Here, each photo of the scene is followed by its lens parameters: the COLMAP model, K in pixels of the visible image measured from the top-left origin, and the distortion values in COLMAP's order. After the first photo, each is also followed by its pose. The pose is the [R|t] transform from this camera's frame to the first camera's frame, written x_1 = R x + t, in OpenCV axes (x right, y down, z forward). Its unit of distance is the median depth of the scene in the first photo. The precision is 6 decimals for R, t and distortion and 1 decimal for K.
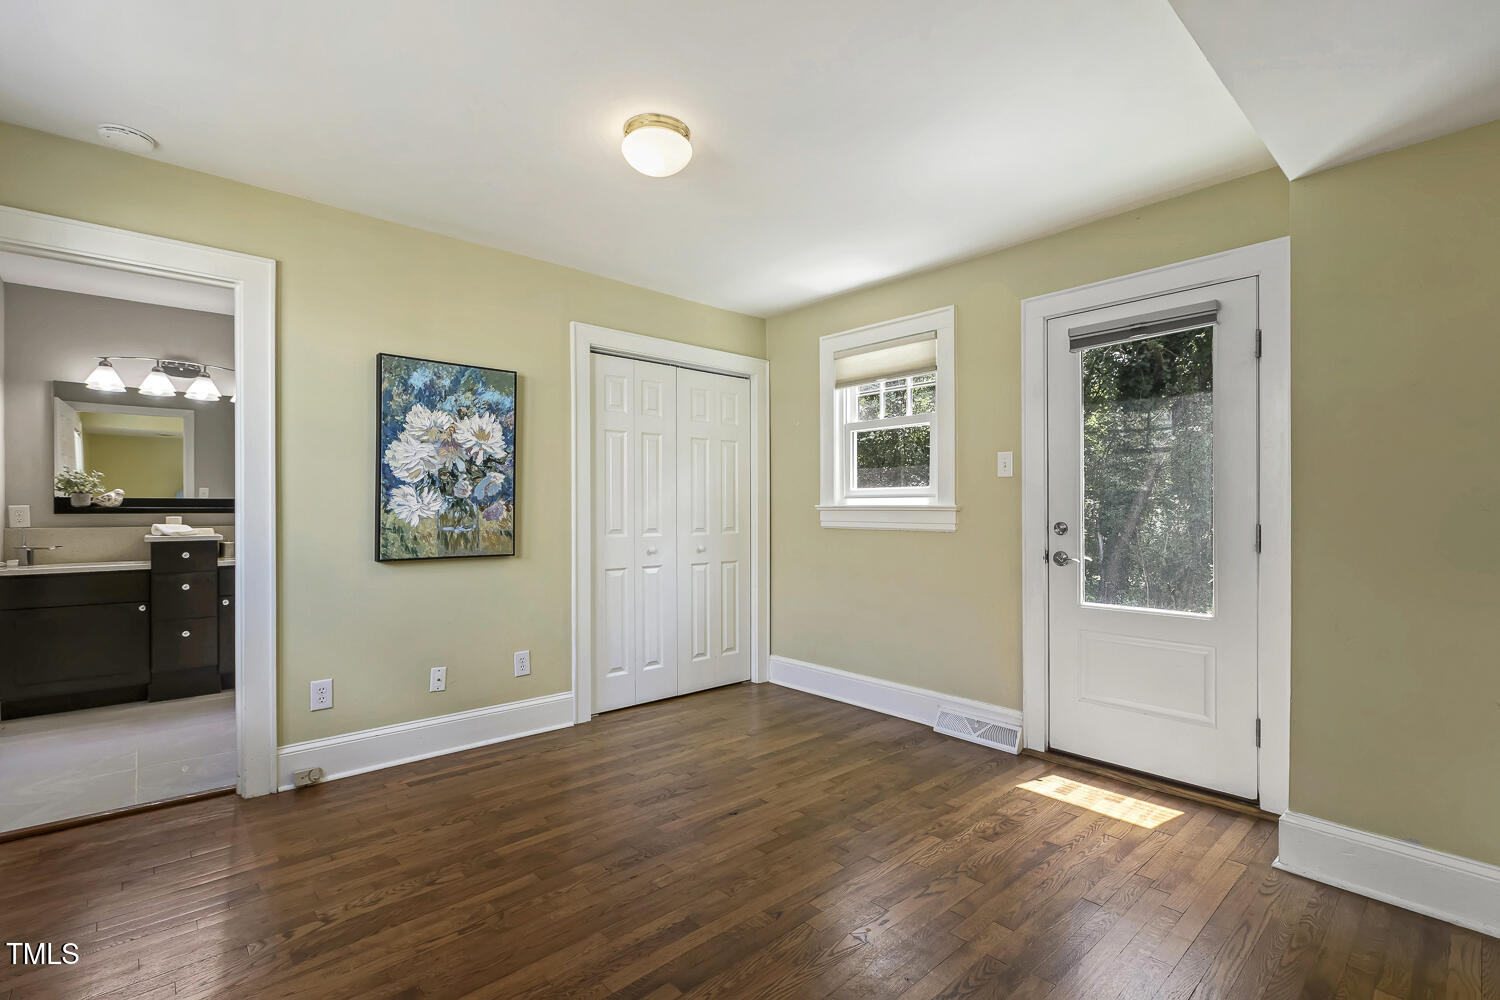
lens RADIAL K [[666.8, 0, 750.3], [0, 666.8, 503.0], [0, 0, 1]] dist [0.004308, -0.000275]
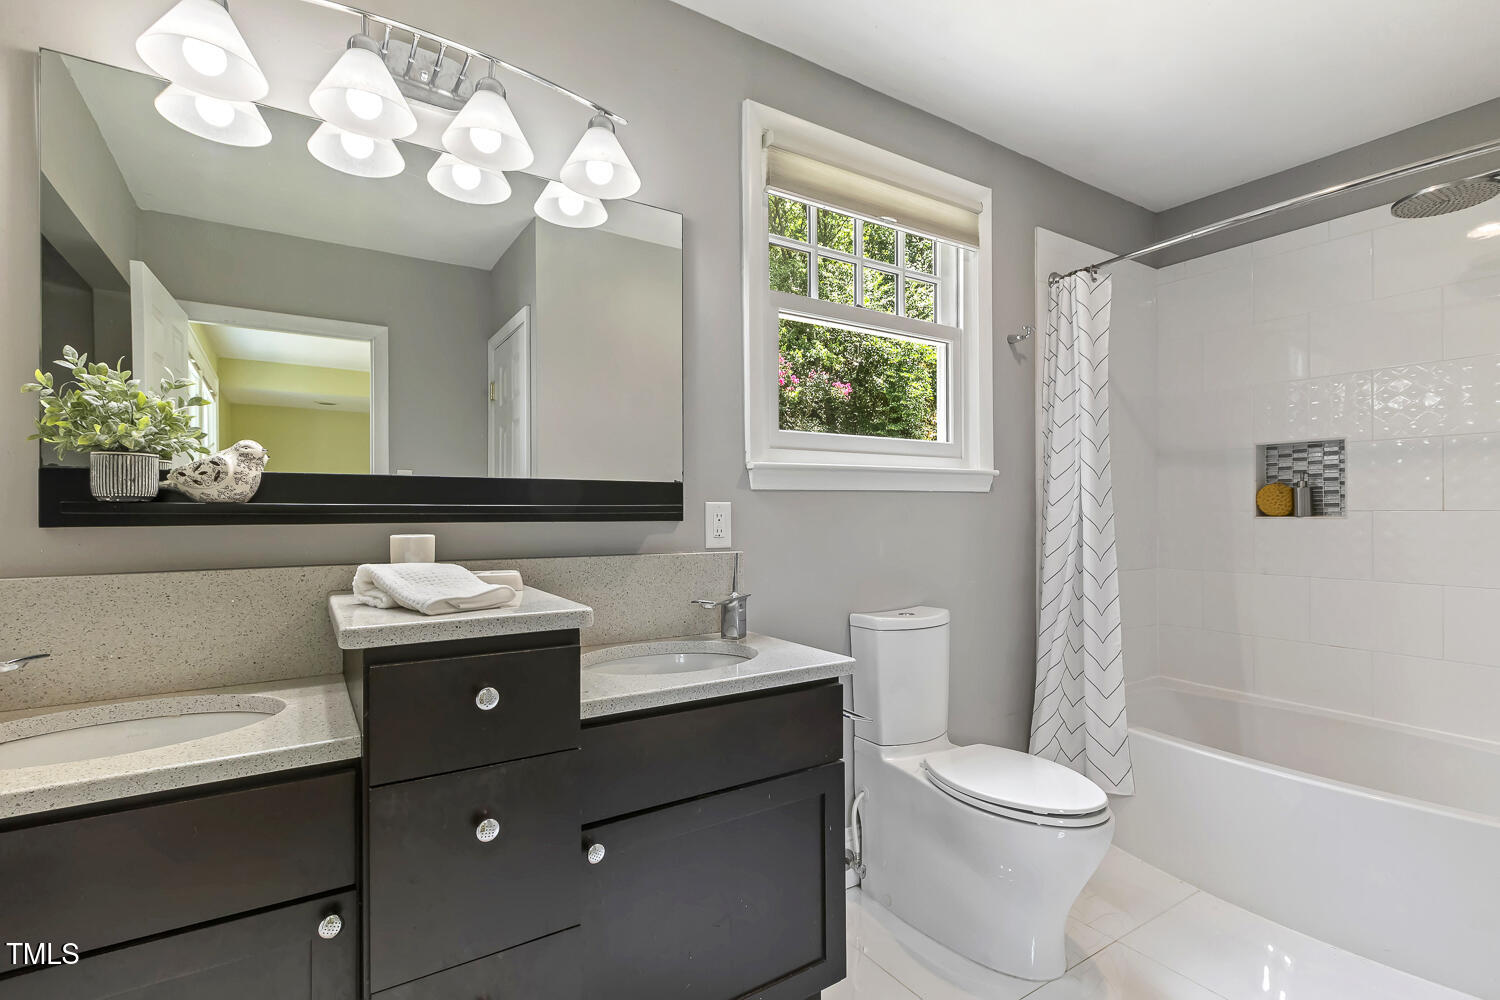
lens RADIAL K [[666.8, 0, 744.0], [0, 666.8, 508.2], [0, 0, 1]] dist [0.004308, -0.000275]
pose [[0.989624, 0.000003, -0.143679, -0.692804], [0.001043, 0.999973, 0.007205, 0.006657], [0.143676, -0.007280, 0.989598, 0.747349]]
